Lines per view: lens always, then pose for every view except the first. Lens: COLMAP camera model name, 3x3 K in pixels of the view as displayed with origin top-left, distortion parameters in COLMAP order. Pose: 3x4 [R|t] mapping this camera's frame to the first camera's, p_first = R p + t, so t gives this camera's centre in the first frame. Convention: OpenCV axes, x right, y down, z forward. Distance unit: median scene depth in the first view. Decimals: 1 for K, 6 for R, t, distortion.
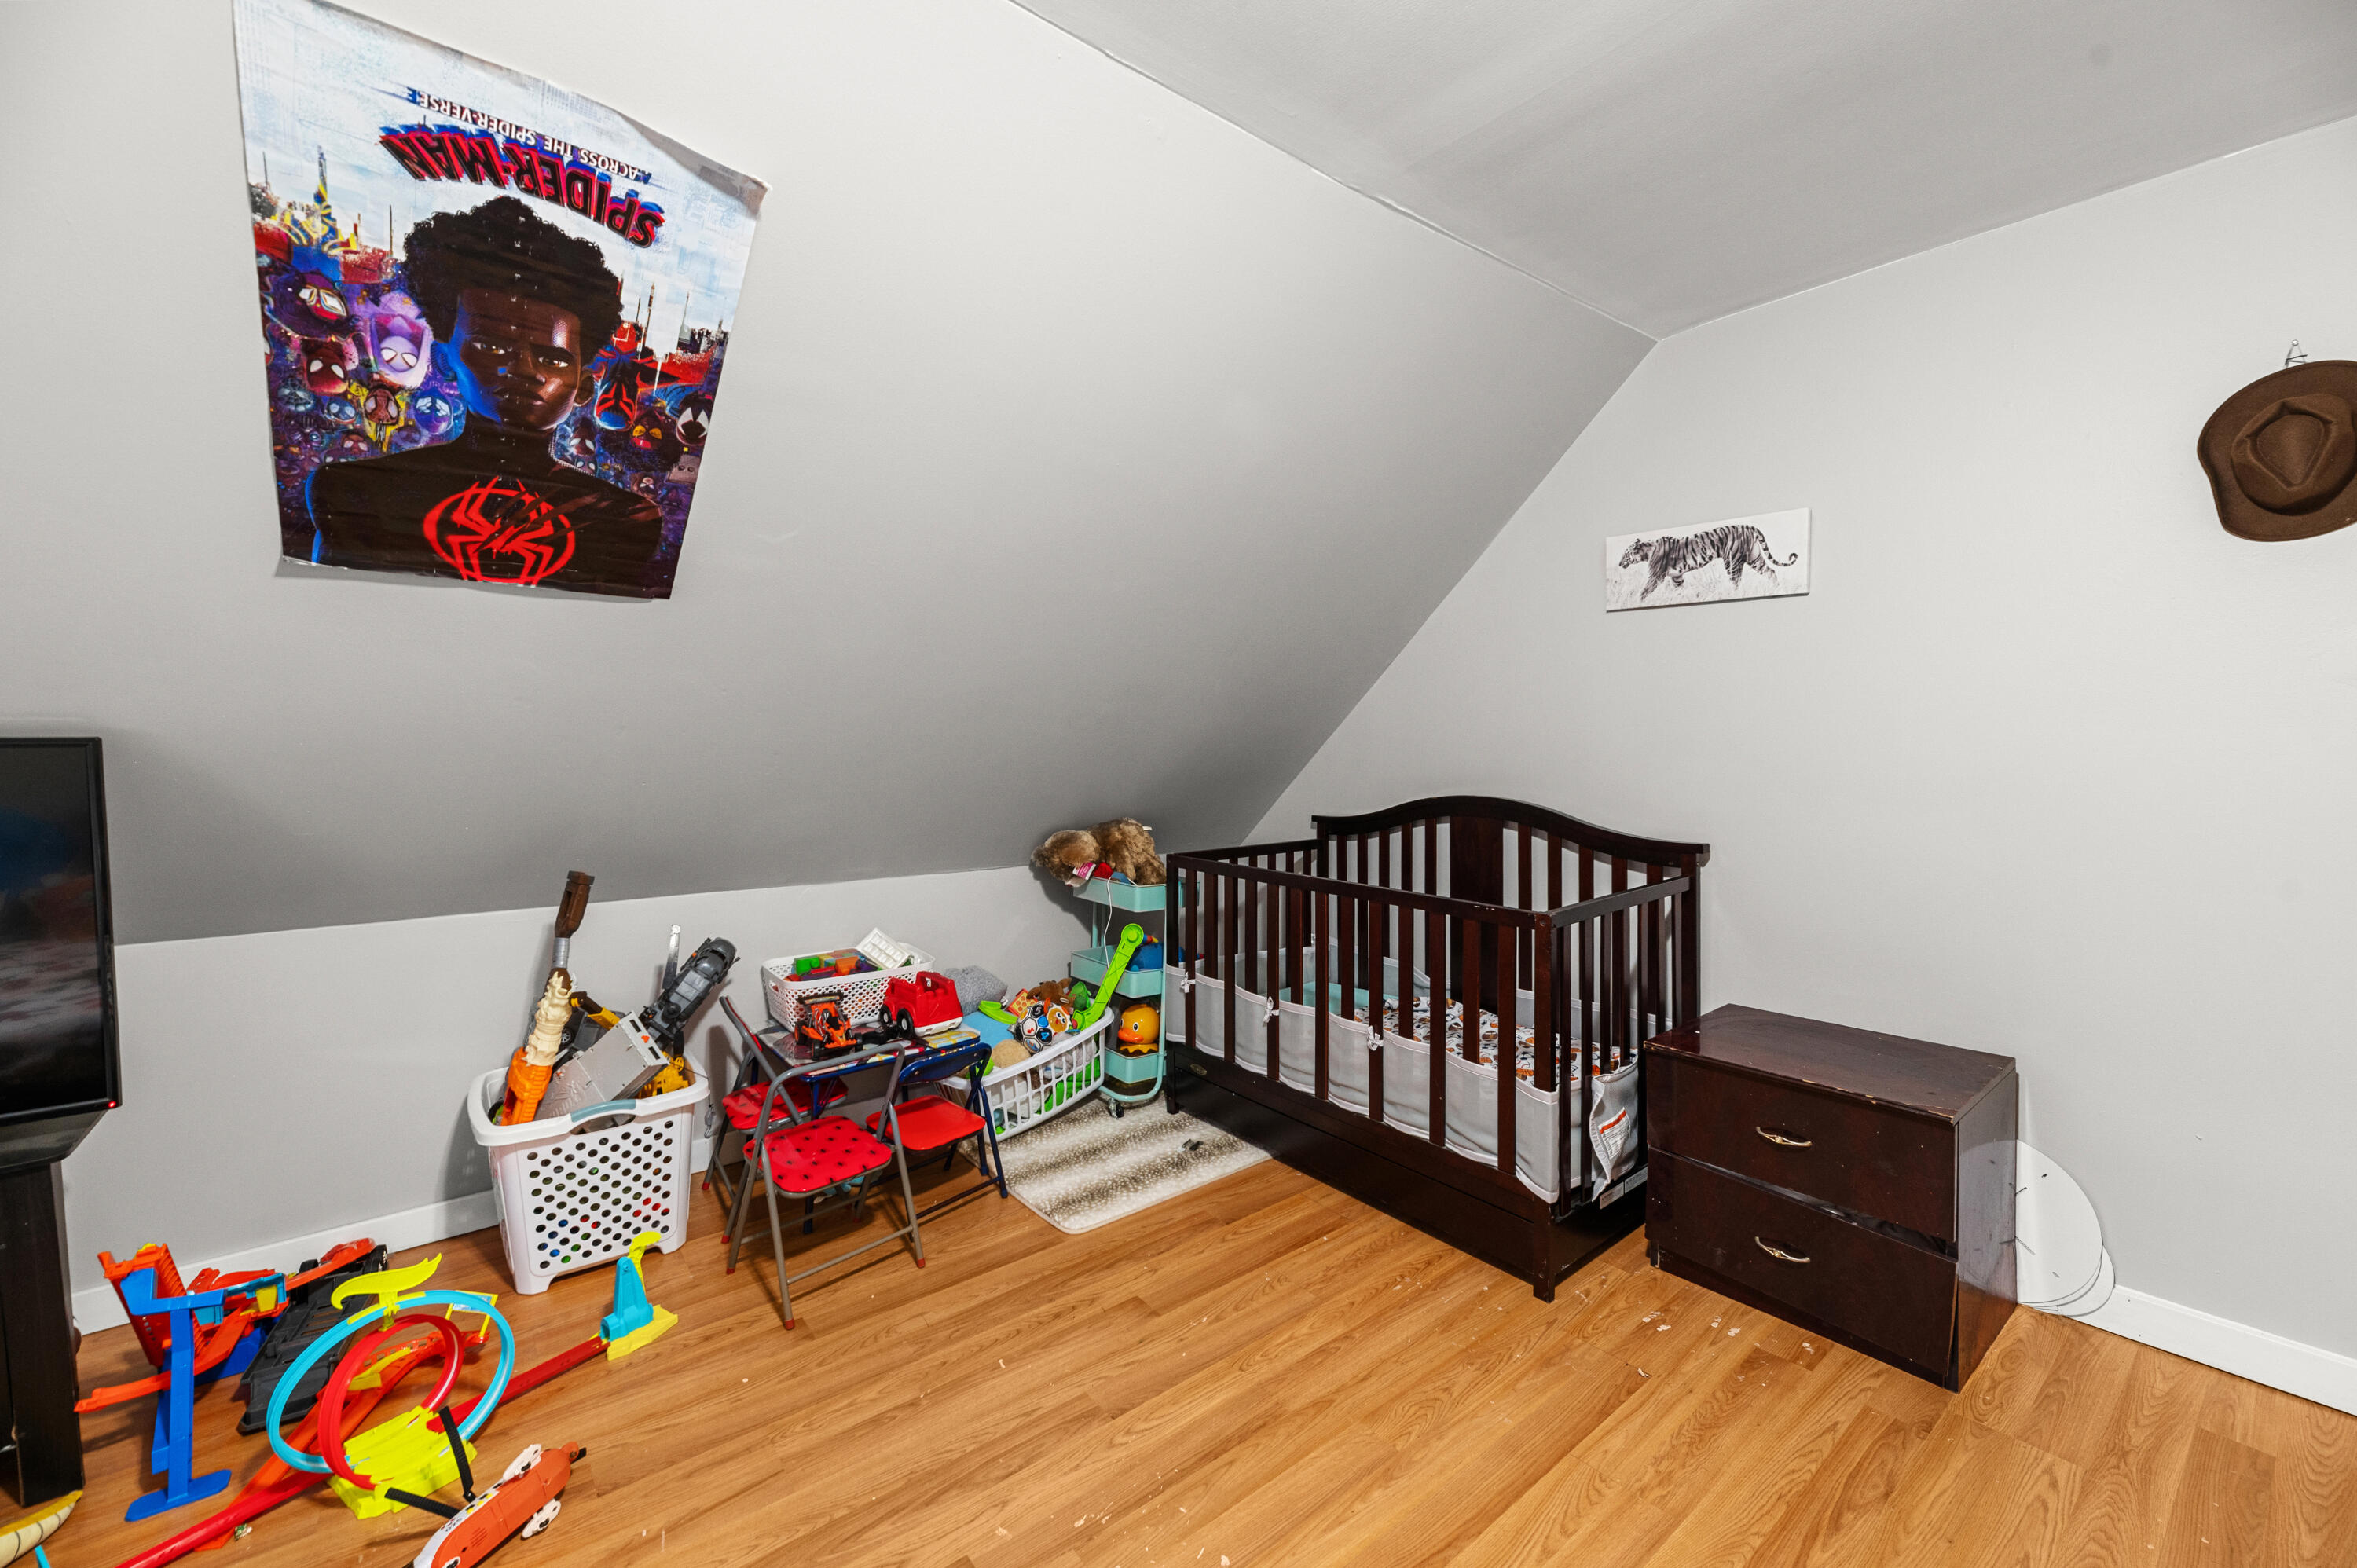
lens RADIAL K [[958.7, 0, 1182.0], [0, 958.7, 760.8], [0, 0, 1]] dist [-0.000917, -0.000095]
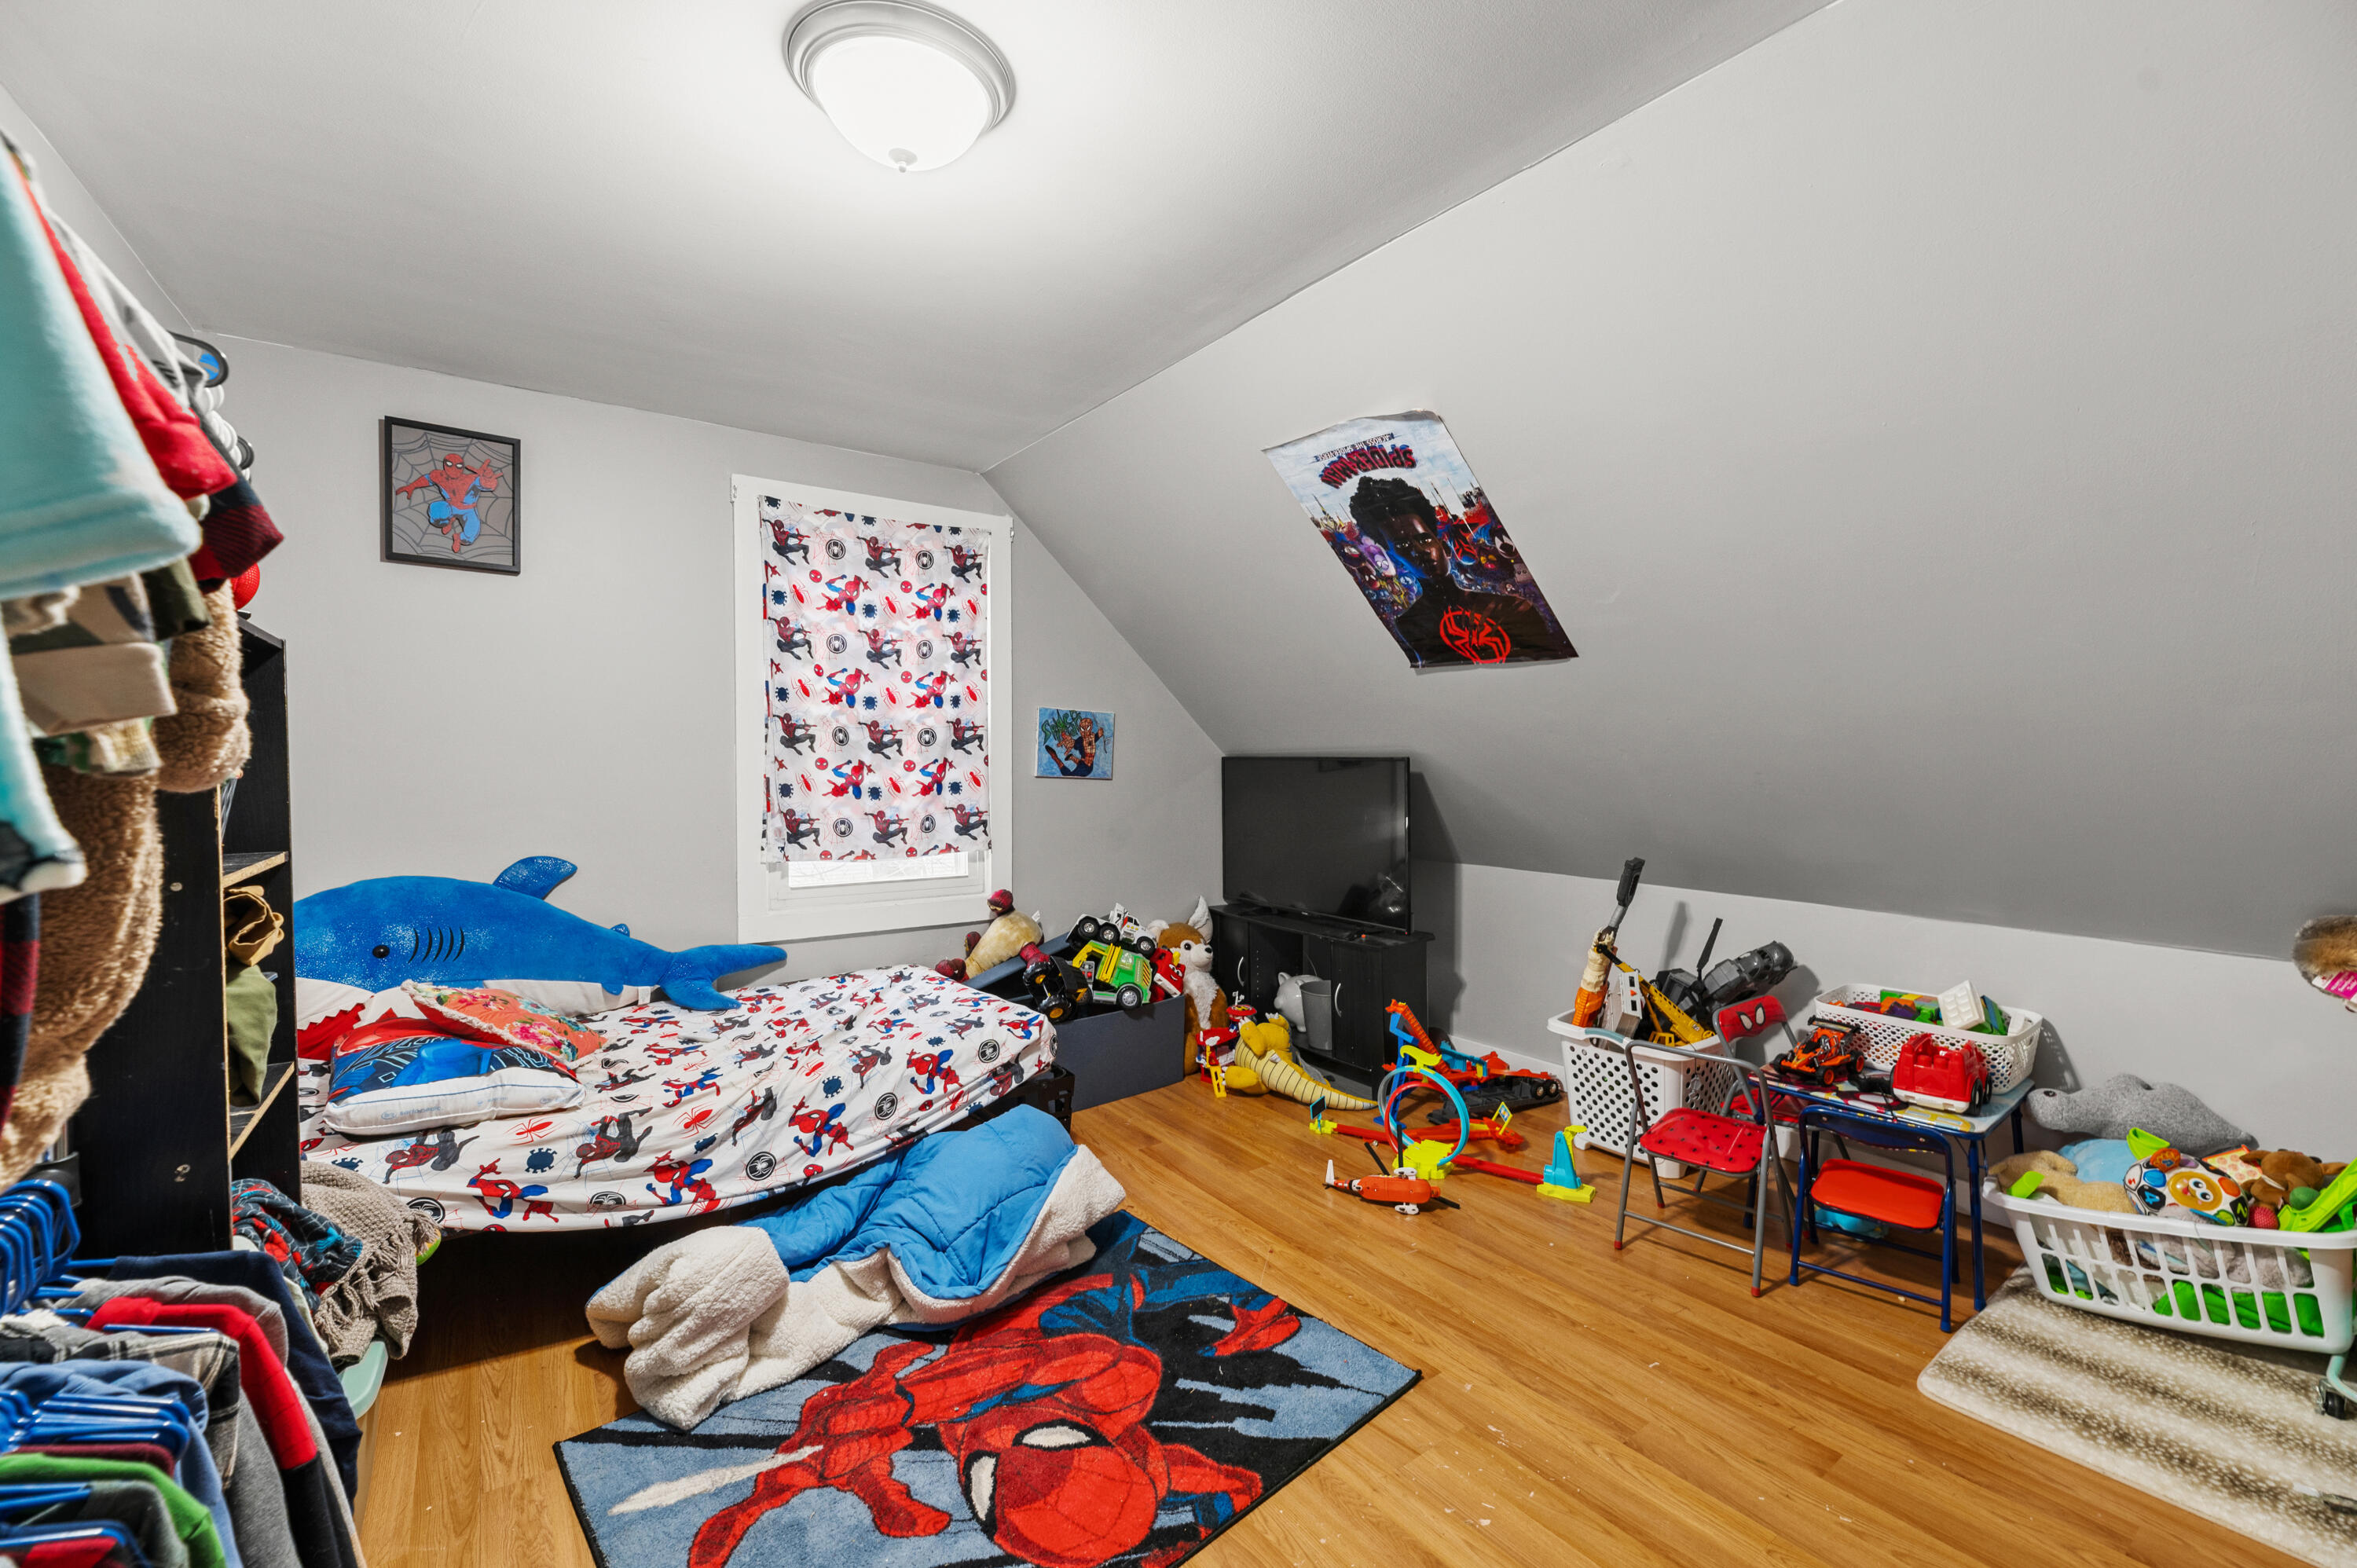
lens RADIAL K [[958.7, 0, 1182.0], [0, 958.7, 760.8], [0, 0, 1]] dist [-0.000917, -0.000095]
pose [[-0.038294, 0.014729, -0.999158, 0.852852], [-0.017147, 0.999734, 0.015395, -0.034708], [0.999119, 0.017722, -0.038031, 0.508093]]
